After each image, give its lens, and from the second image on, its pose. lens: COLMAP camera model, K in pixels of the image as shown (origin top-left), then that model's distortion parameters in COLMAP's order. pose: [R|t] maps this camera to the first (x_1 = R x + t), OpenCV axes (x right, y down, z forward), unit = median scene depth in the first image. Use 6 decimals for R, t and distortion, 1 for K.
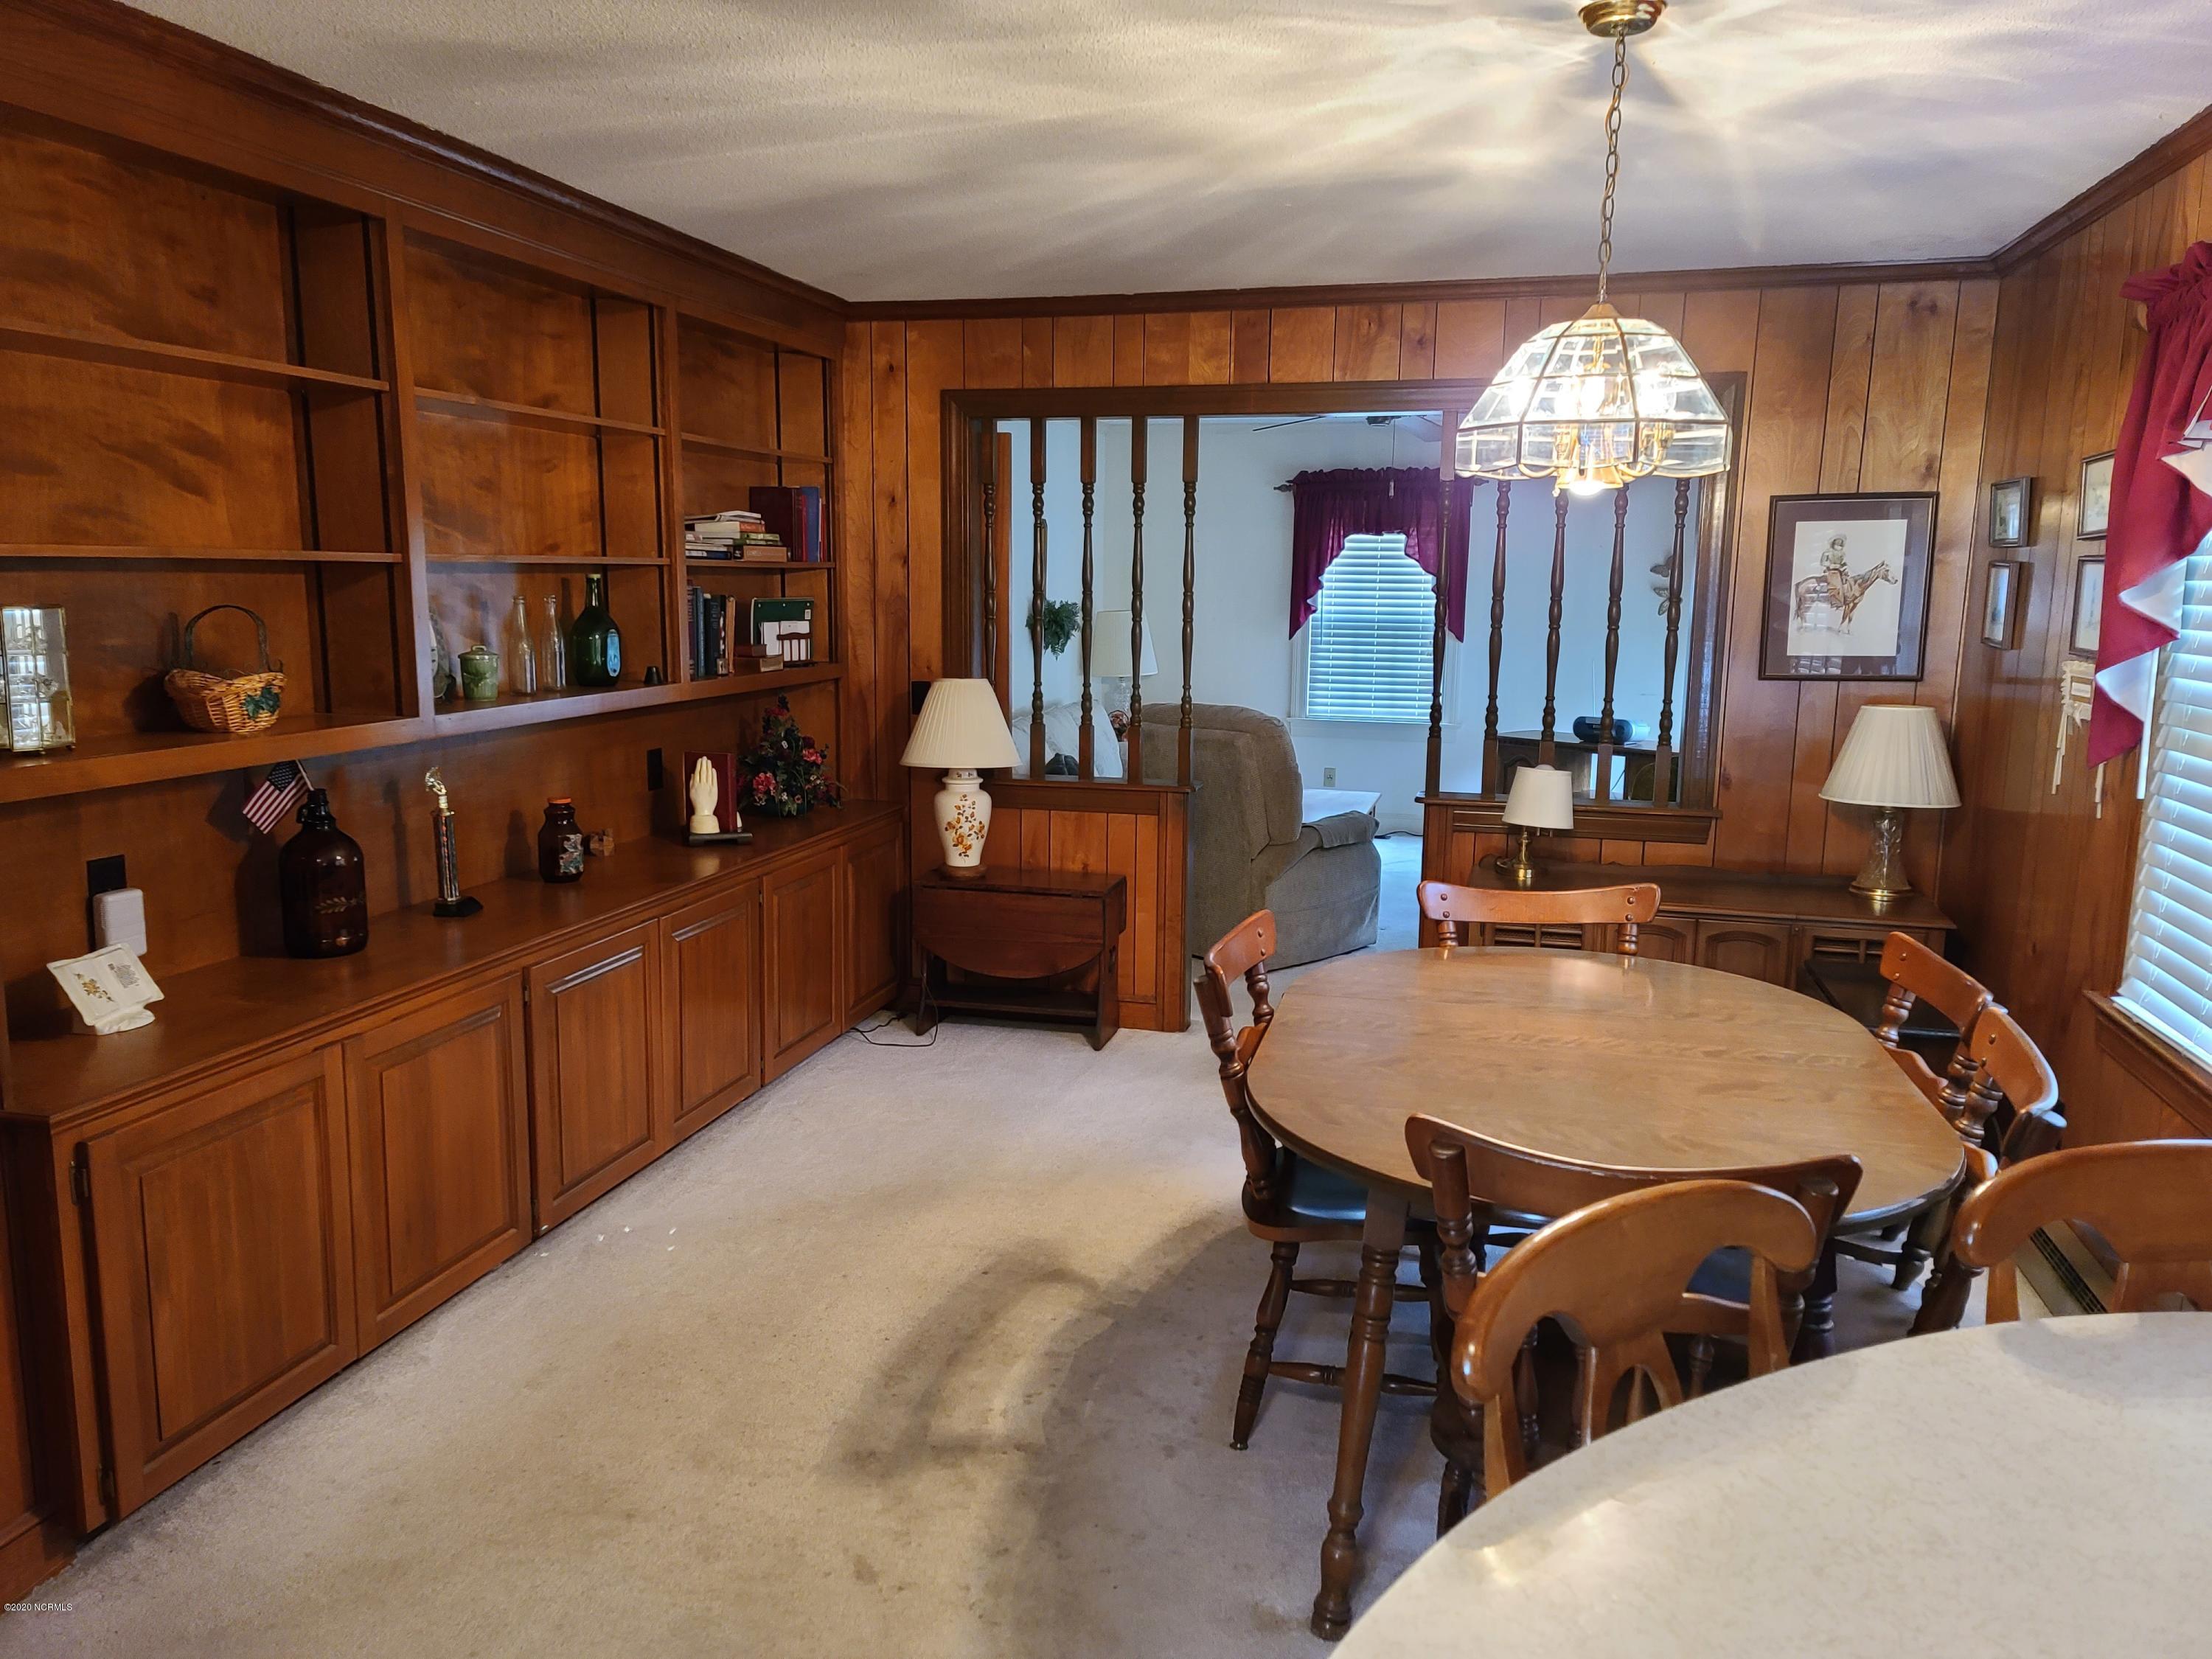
lens RADIAL K [[1606.7, 0, 1096.5], [0, 1606.7, 821.8], [0, 0, 1]] dist [0.049991, 0.001138]
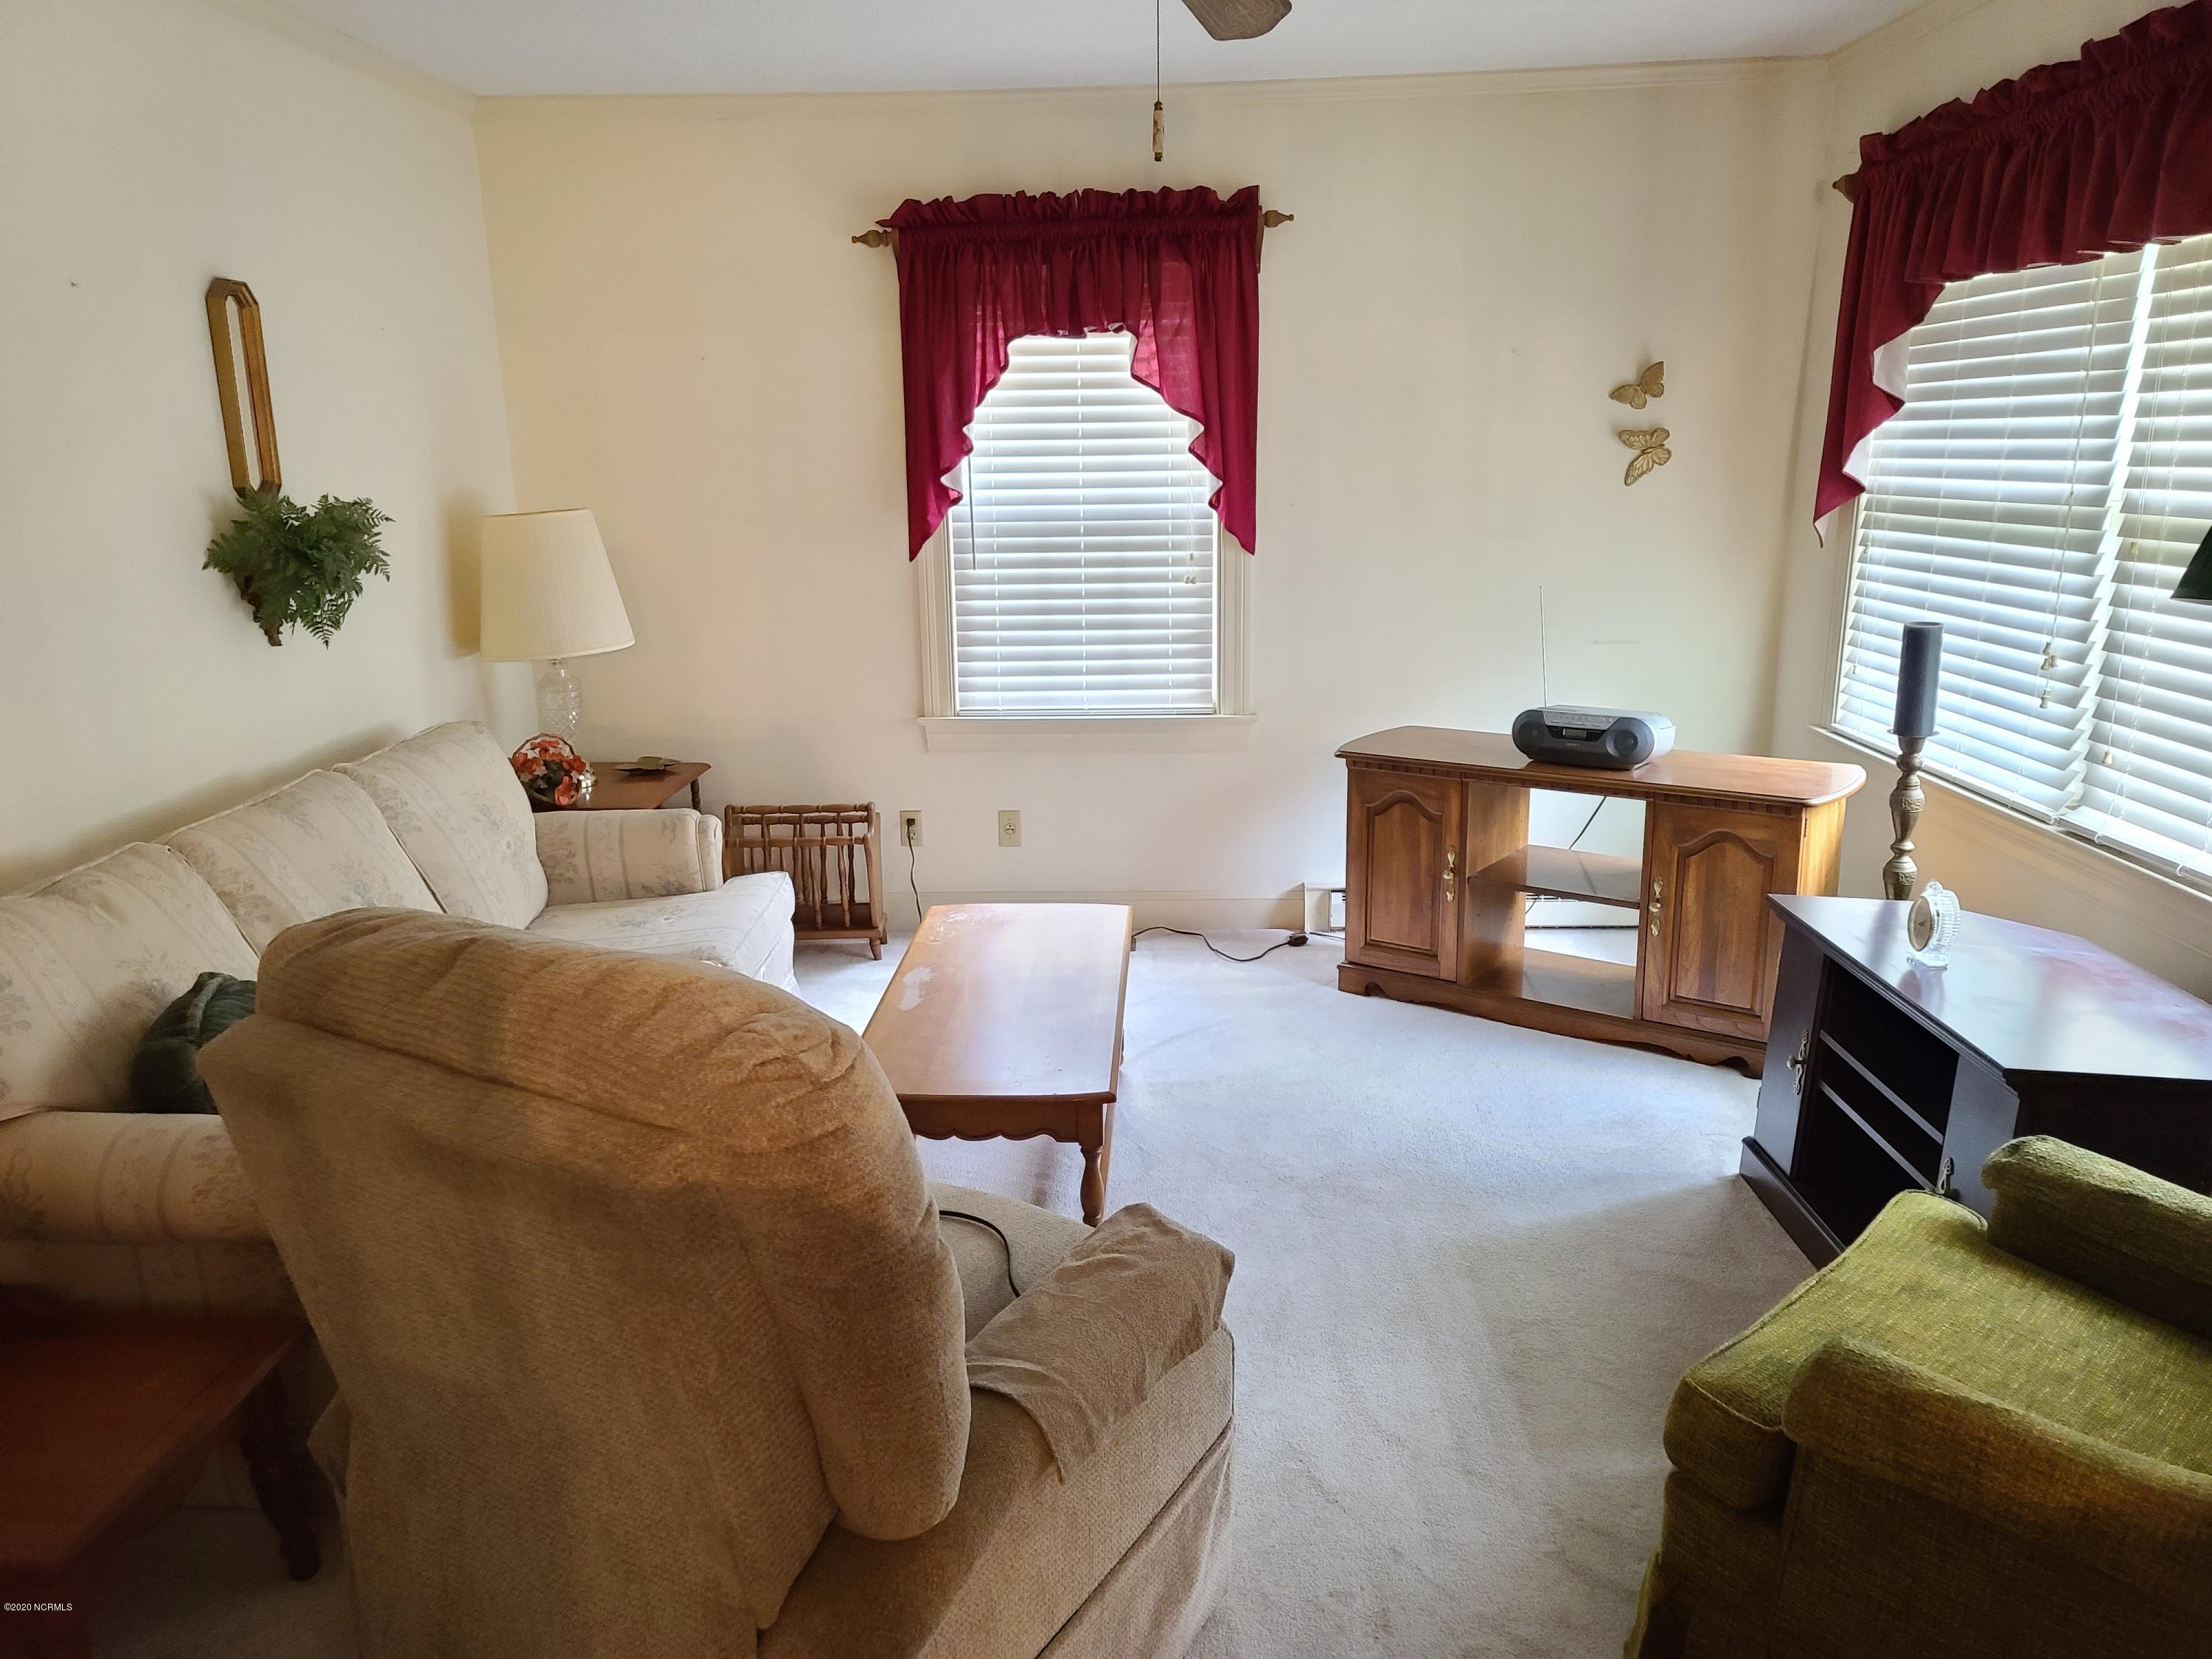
lens RADIAL K [[1606.7, 0, 1097.7], [0, 1606.7, 847.7], [0, 0, 1]] dist [0.049991, 0.001138]
pose [[0.974651, -0.081862, 0.208217, 0.067843], [0.062623, 0.993275, 0.097379, -0.072661], [-0.214789, -0.081871, 0.973223, 0.515366]]
